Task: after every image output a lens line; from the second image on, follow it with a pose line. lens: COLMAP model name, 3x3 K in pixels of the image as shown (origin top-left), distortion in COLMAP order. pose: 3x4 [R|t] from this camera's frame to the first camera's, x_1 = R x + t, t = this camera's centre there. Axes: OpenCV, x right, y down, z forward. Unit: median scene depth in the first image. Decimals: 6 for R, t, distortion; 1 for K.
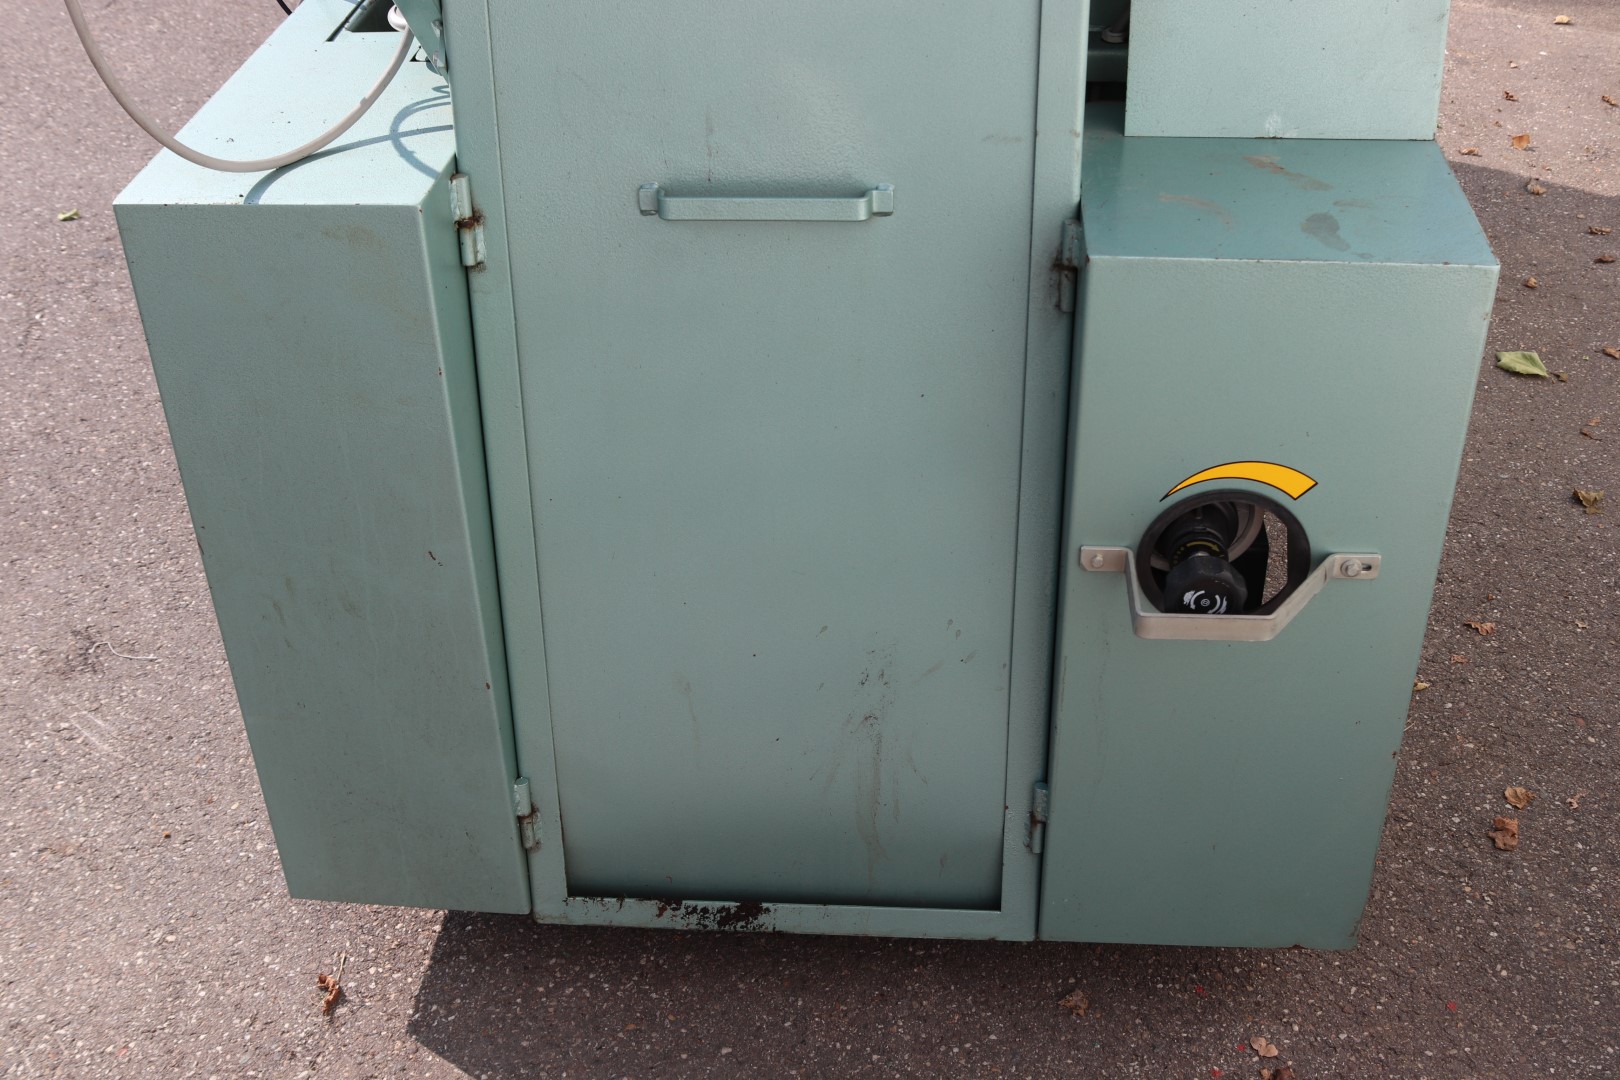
lens RADIAL K [[1860.0, 0, 810.0], [0, 1860.0, 540.0], [0, 0, 1]] dist [-0.054109, -0.008493]
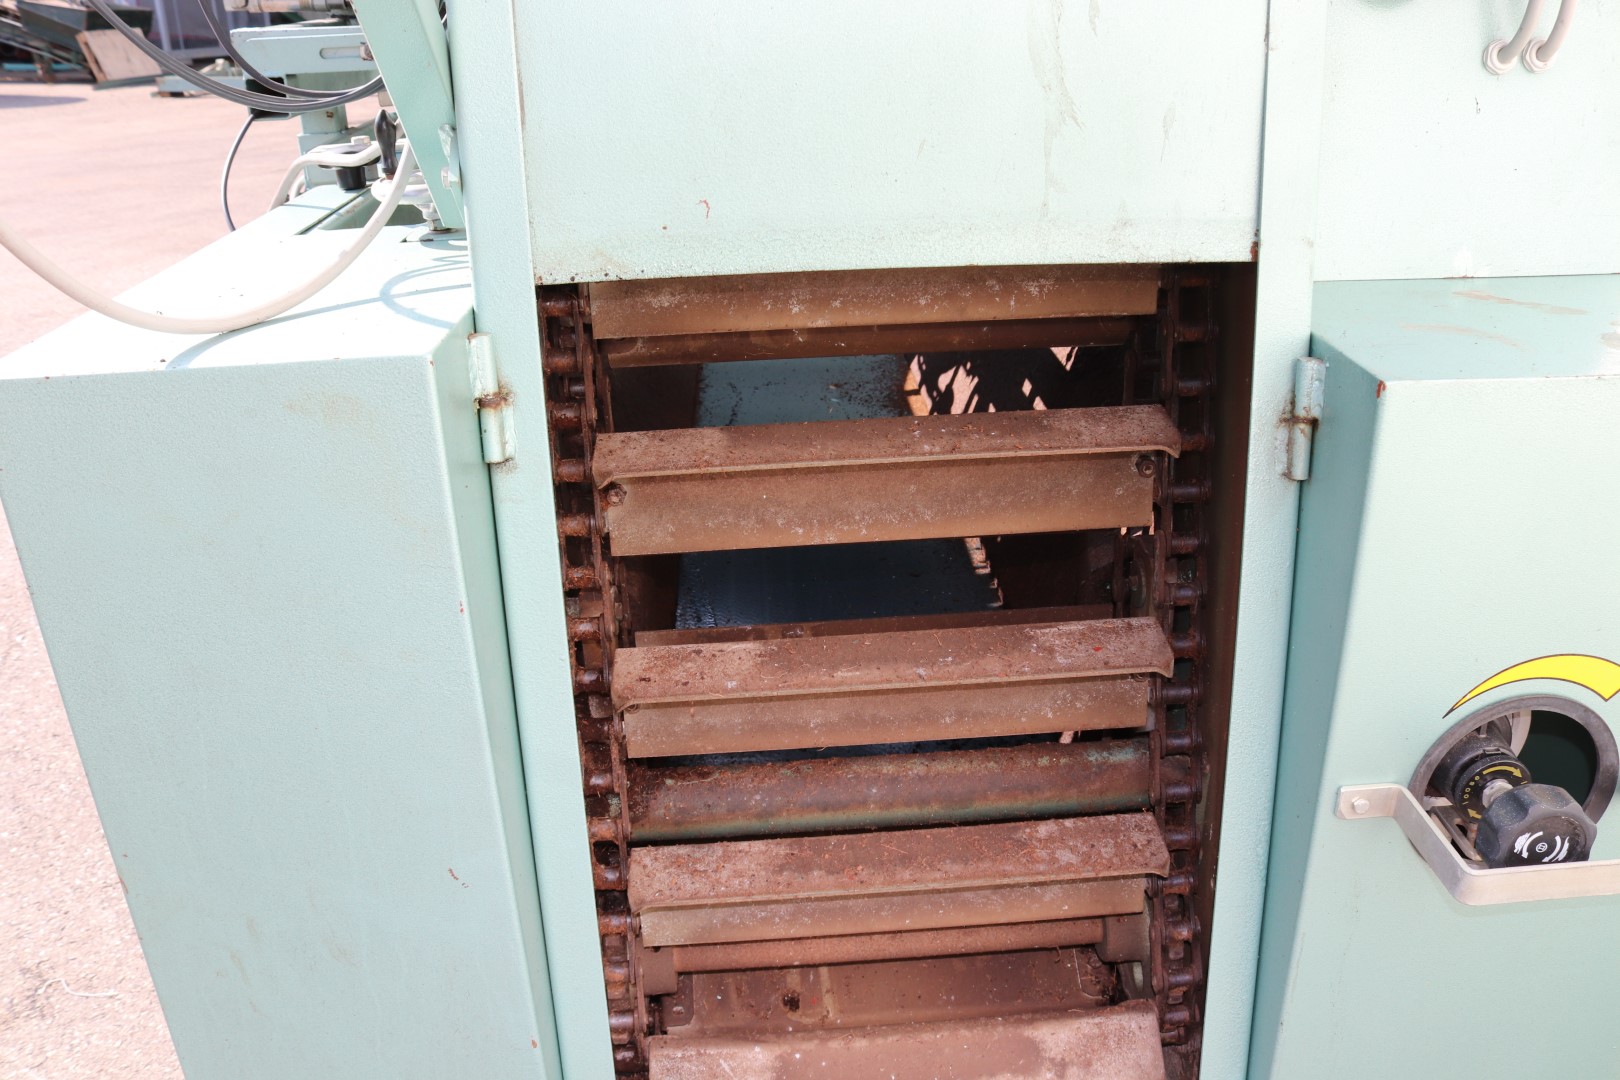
lens RADIAL K [[1363.7, 0, 830.2], [0, 1363.7, 557.2], [0, 0, 1]] dist [-0.162031, 0.148173]
pose [[0.990898, -0.058941, 0.121028, -0.118424], [0.079191, 0.982256, -0.170005, -0.012938], [-0.108860, 0.178041, 0.977983, 0.473976]]
